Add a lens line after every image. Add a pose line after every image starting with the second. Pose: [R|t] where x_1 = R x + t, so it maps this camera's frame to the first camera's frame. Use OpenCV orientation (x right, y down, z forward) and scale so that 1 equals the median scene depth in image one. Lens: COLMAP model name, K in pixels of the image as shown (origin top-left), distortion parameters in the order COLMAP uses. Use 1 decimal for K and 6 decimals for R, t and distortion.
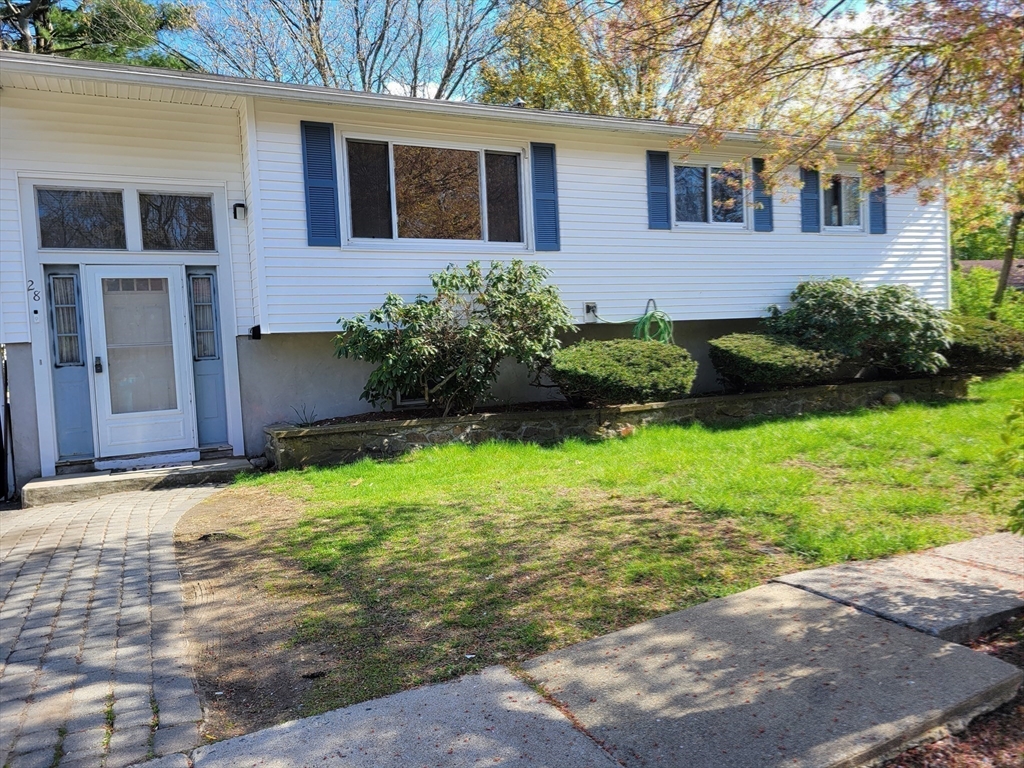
lens RADIAL K [[771.3, 0, 512.4], [0, 771.3, 383.2], [0, 0, 1]] dist [0.040773, -0.005209]
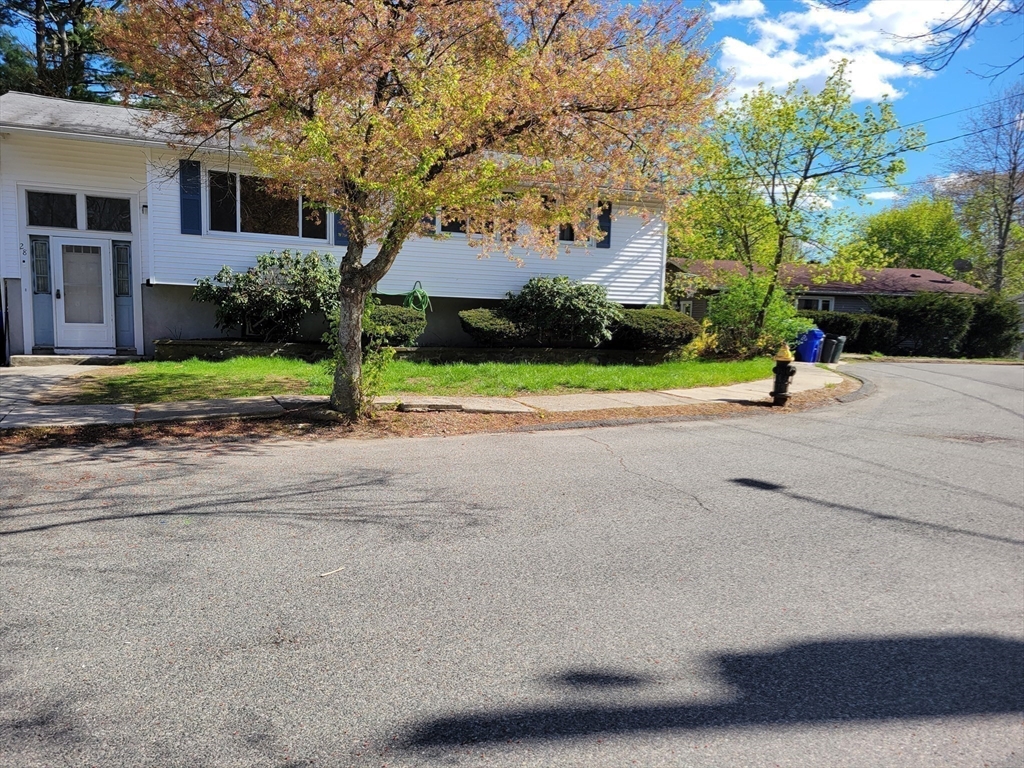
lens RADIAL K [[771.3, 0, 508.6], [0, 771.3, 411.1], [0, 0, 1]] dist [0.040773, -0.005209]
pose [[0.993894, 0.085455, -0.069794, 0.605764], [-0.080227, 0.993984, 0.074566, 0.024919], [0.075746, -0.068511, 0.994771, -0.676158]]
